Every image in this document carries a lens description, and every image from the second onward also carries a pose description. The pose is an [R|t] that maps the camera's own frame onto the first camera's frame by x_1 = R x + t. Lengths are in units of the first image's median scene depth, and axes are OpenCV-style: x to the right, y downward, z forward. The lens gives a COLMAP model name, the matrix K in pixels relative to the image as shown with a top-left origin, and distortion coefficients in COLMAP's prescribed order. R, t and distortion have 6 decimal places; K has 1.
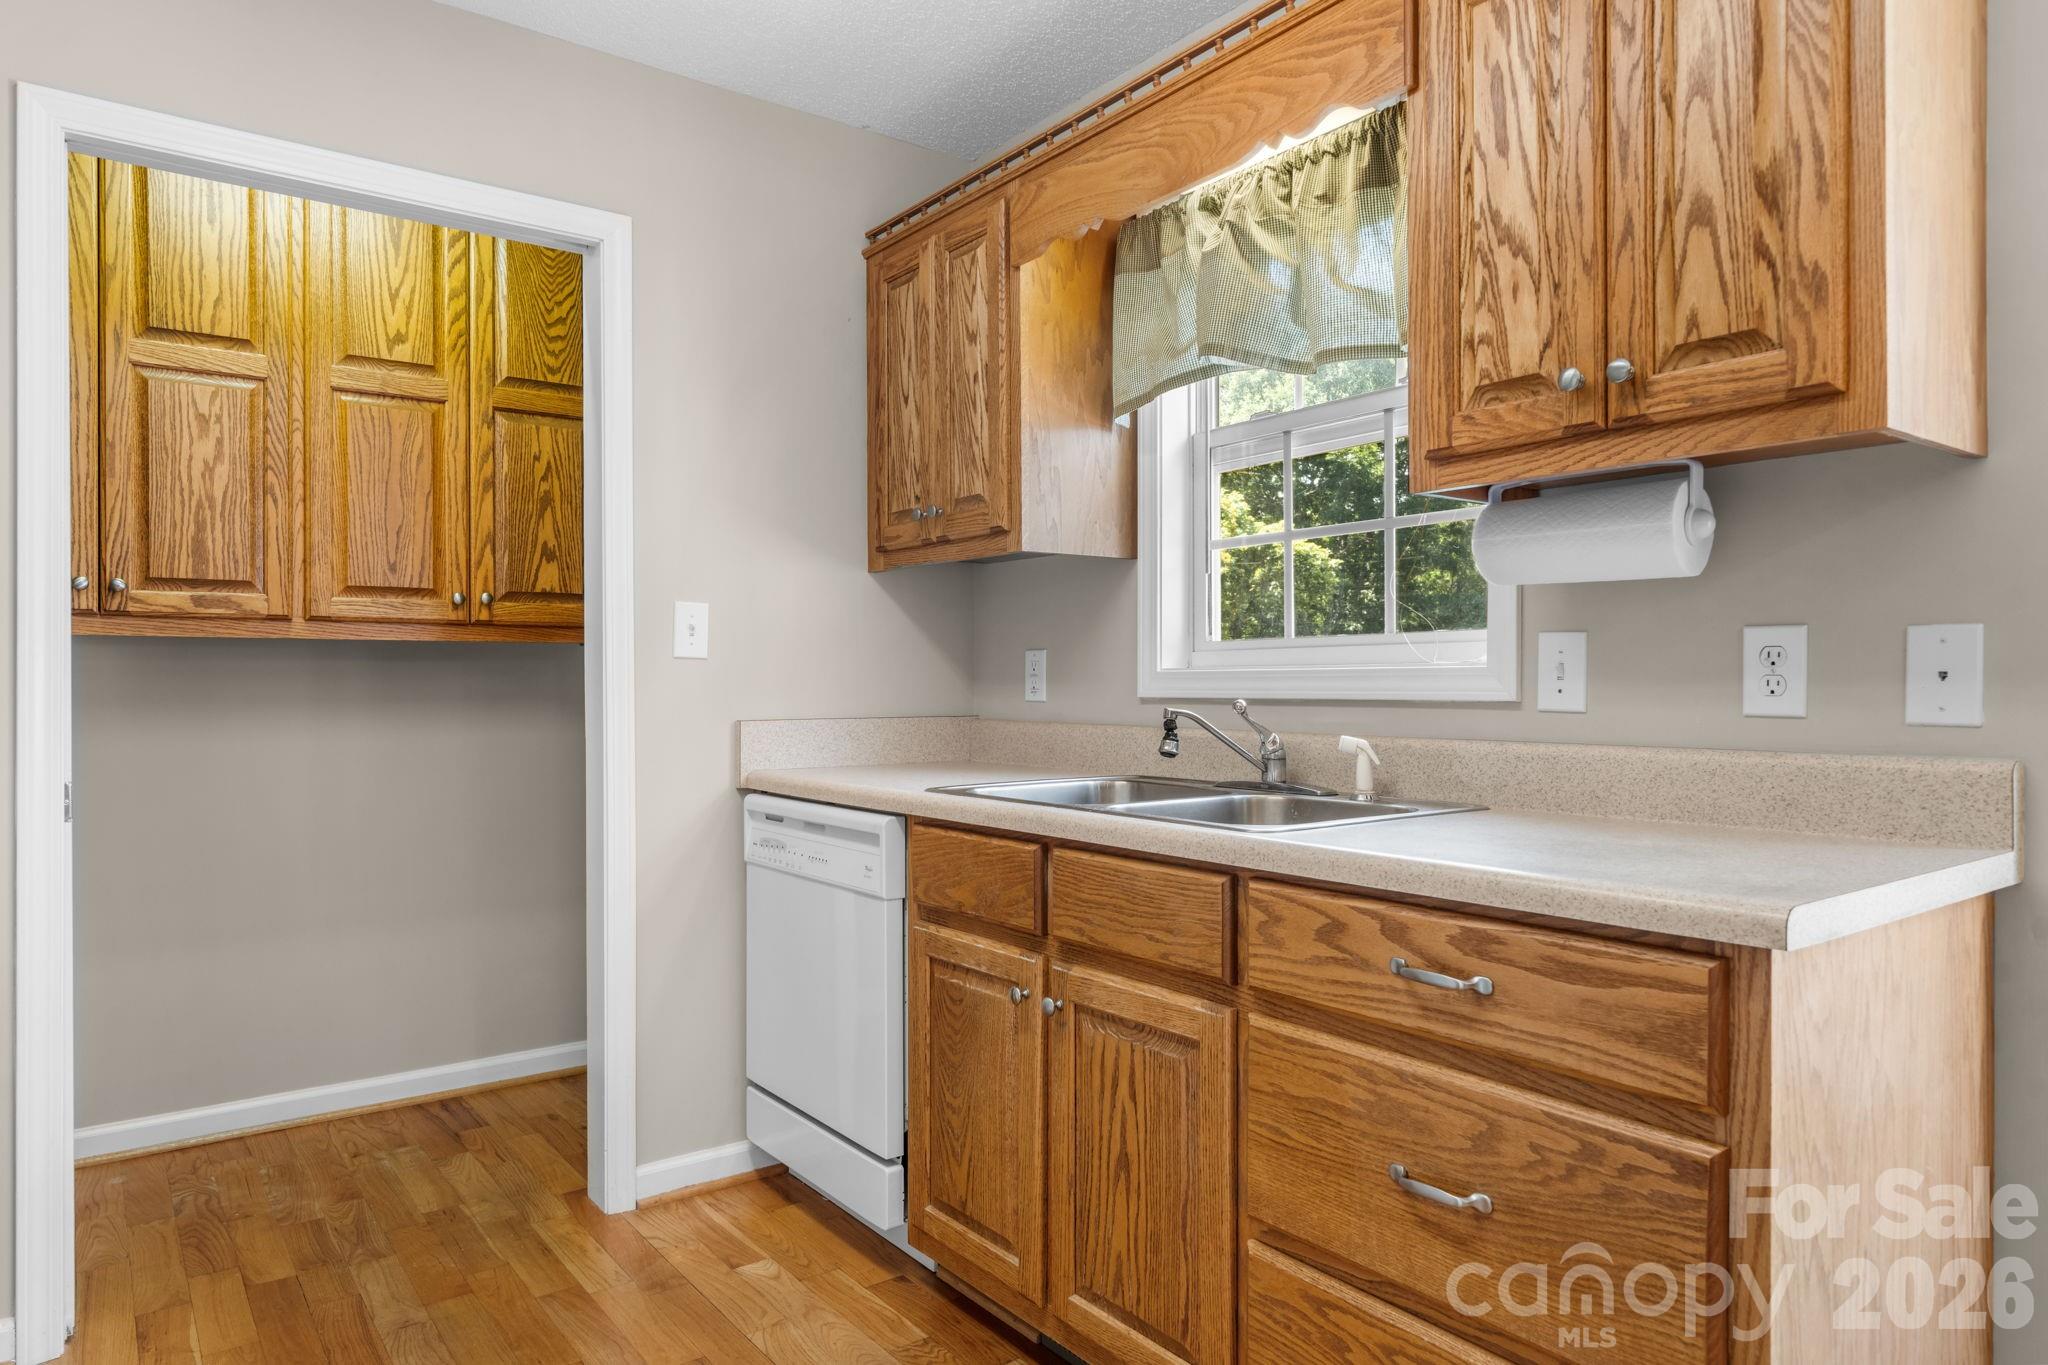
lens RADIAL K [[1265.9, 0, 1025.2], [0, 1265.9, 687.0], [0, 0, 1]] dist [0.004129, 0.000467]
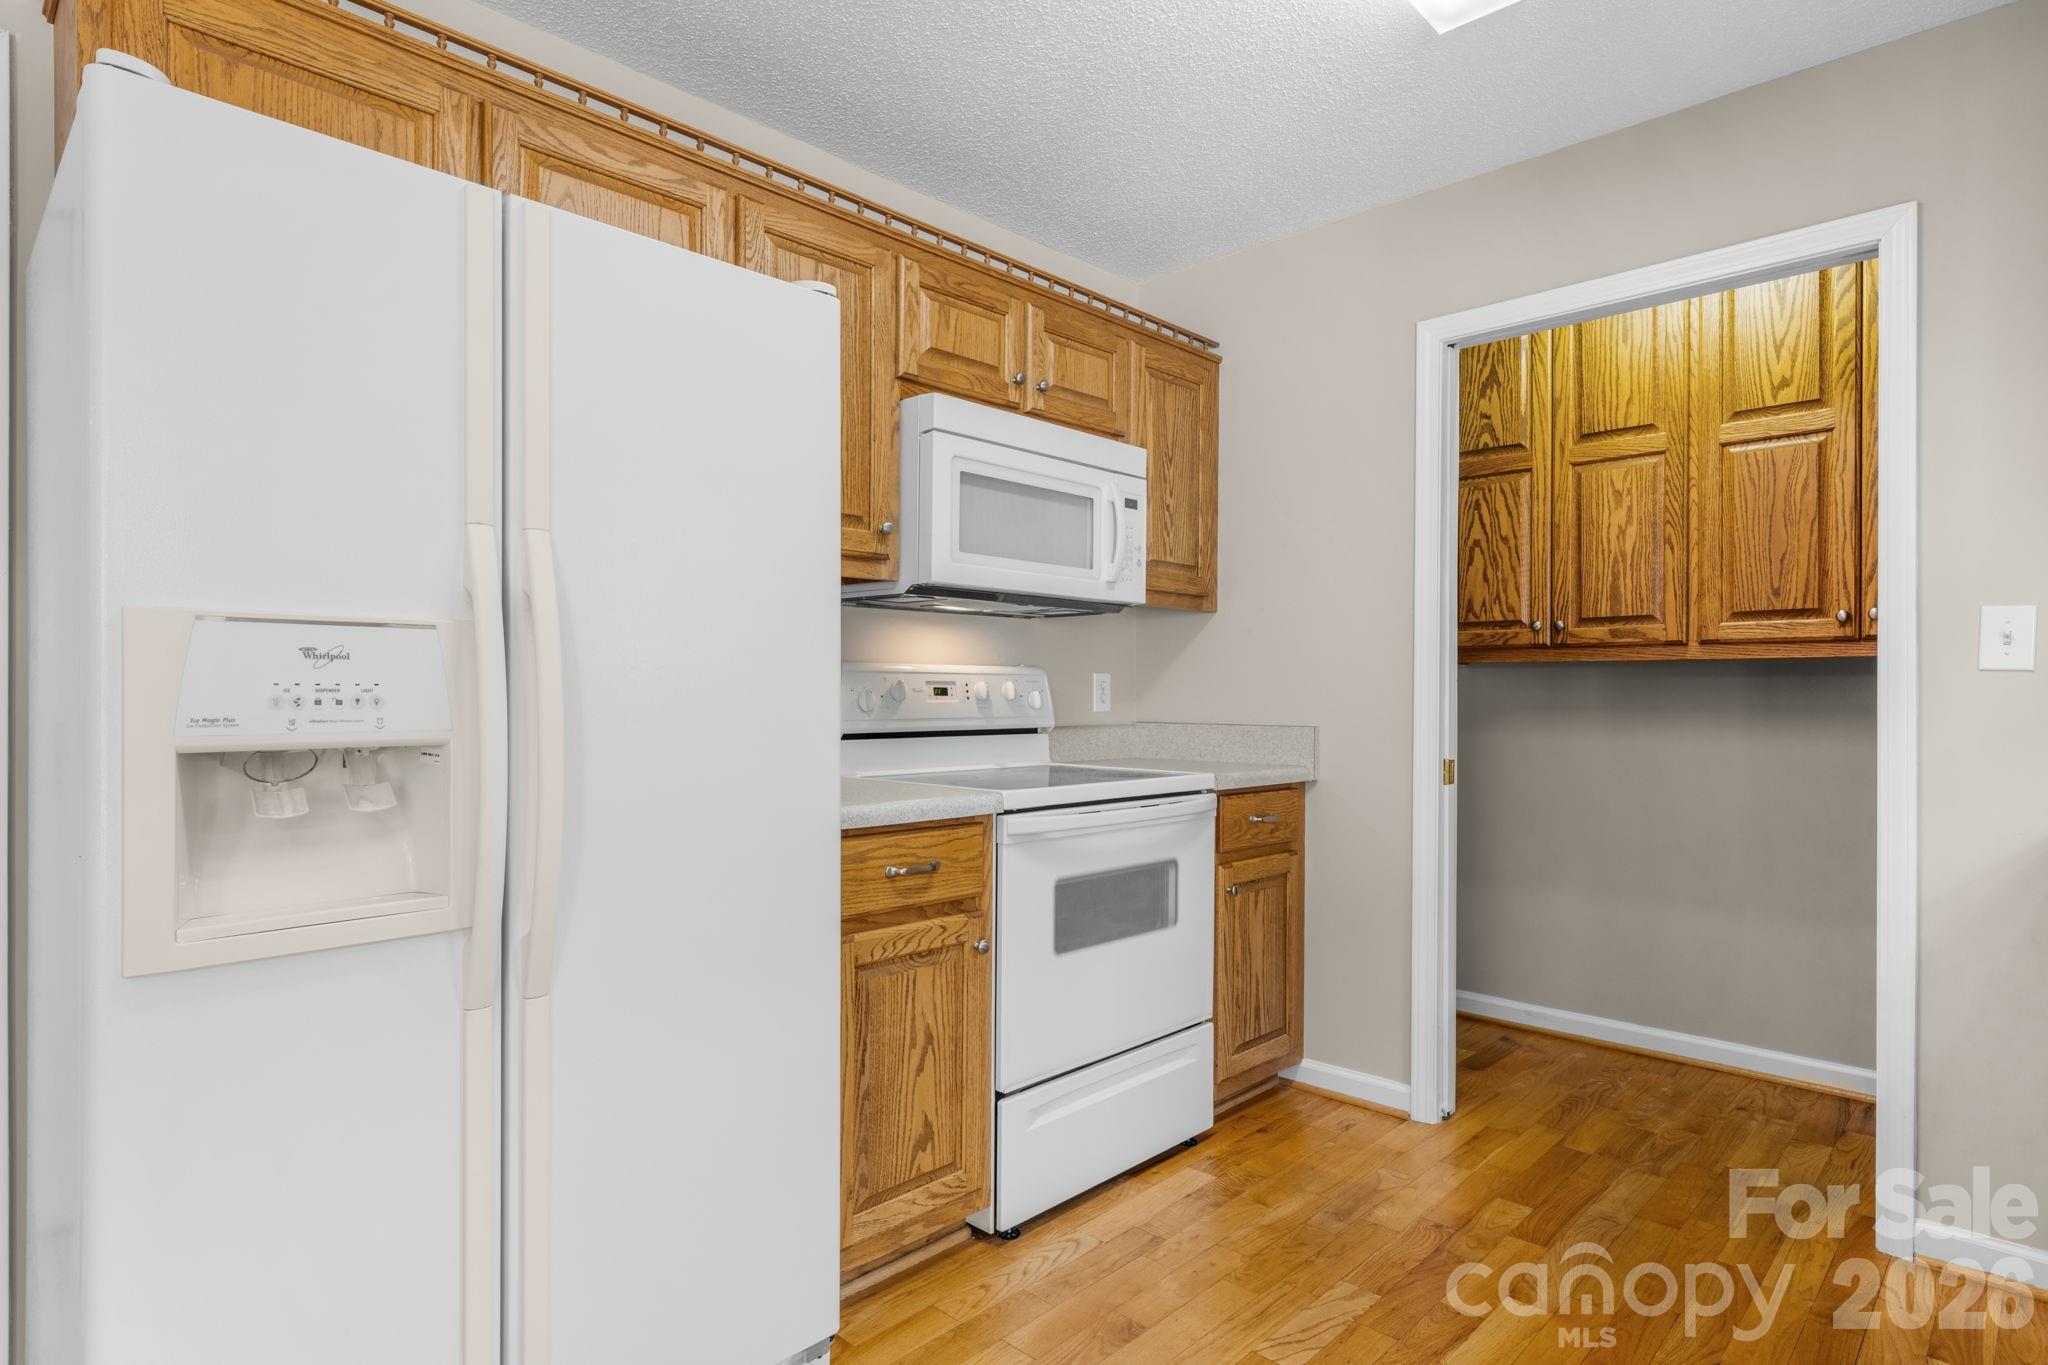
lens RADIAL K [[1078.7, 0, 988.9], [0, 1078.7, 693.5], [0, 0, 1]] dist [-0.000348, 0.000268]
pose [[0.140973, 0.003386, -0.990008, 0.355624], [-0.007537, 0.999969, 0.002347, -0.003011], [0.989985, 0.007131, 0.140994, 0.197179]]
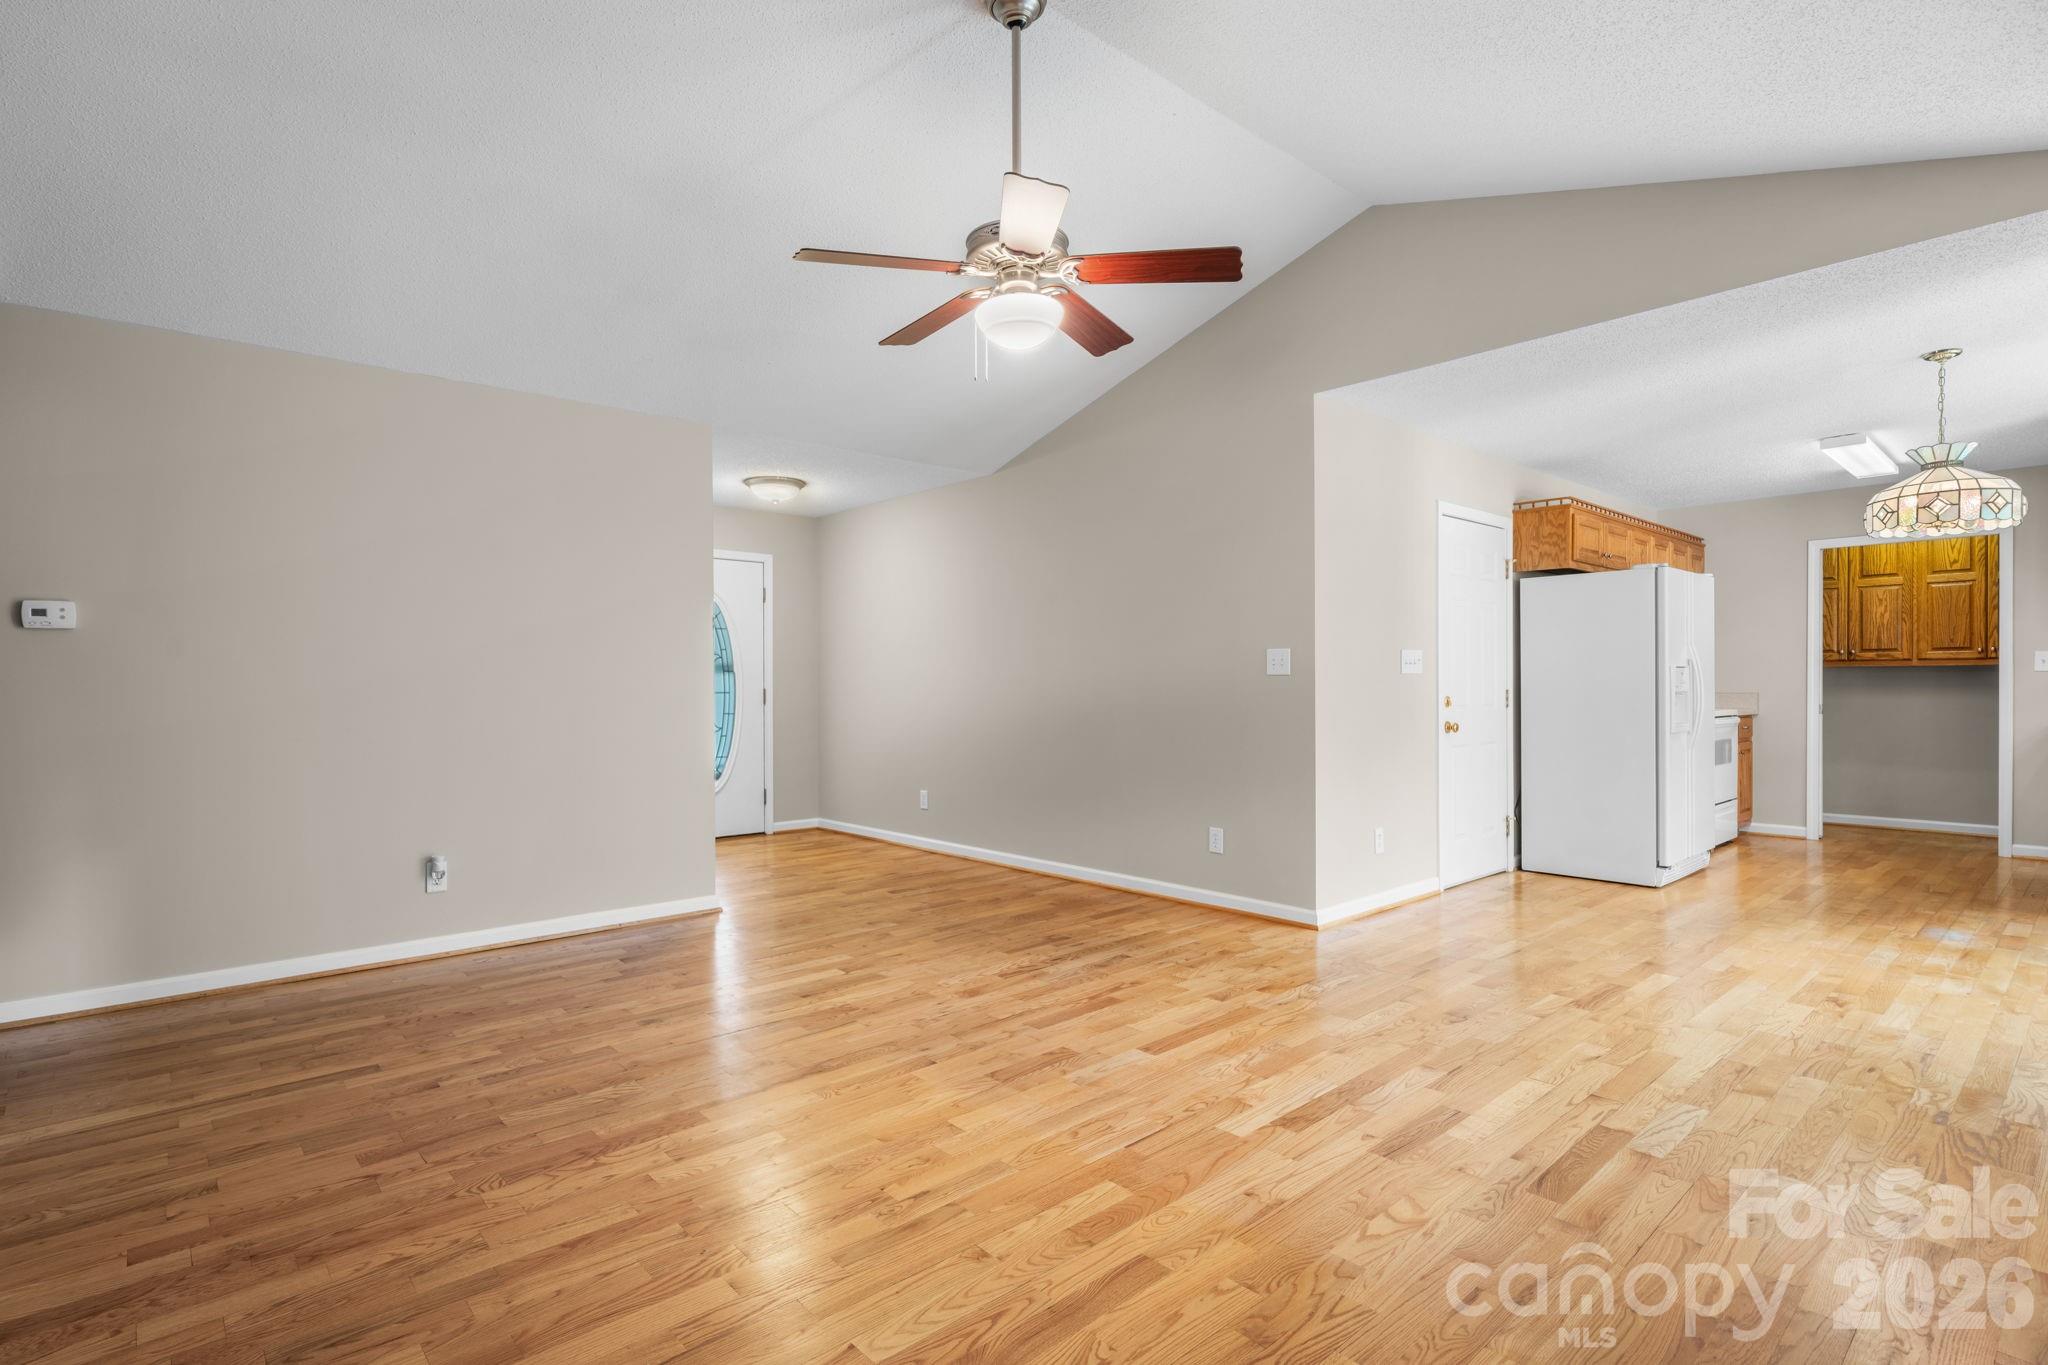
lens RADIAL K [[943.3, 0, 1036.6], [0, 943.3, 689.9], [0, 0, 1]] dist [0.000185, -0.000197]
pose [[0.071496, 0.006086, -0.997422, 1.606752], [-0.001272, 0.999981, 0.006010, 0.010050], [0.997440, 0.000839, 0.071502, -1.332980]]
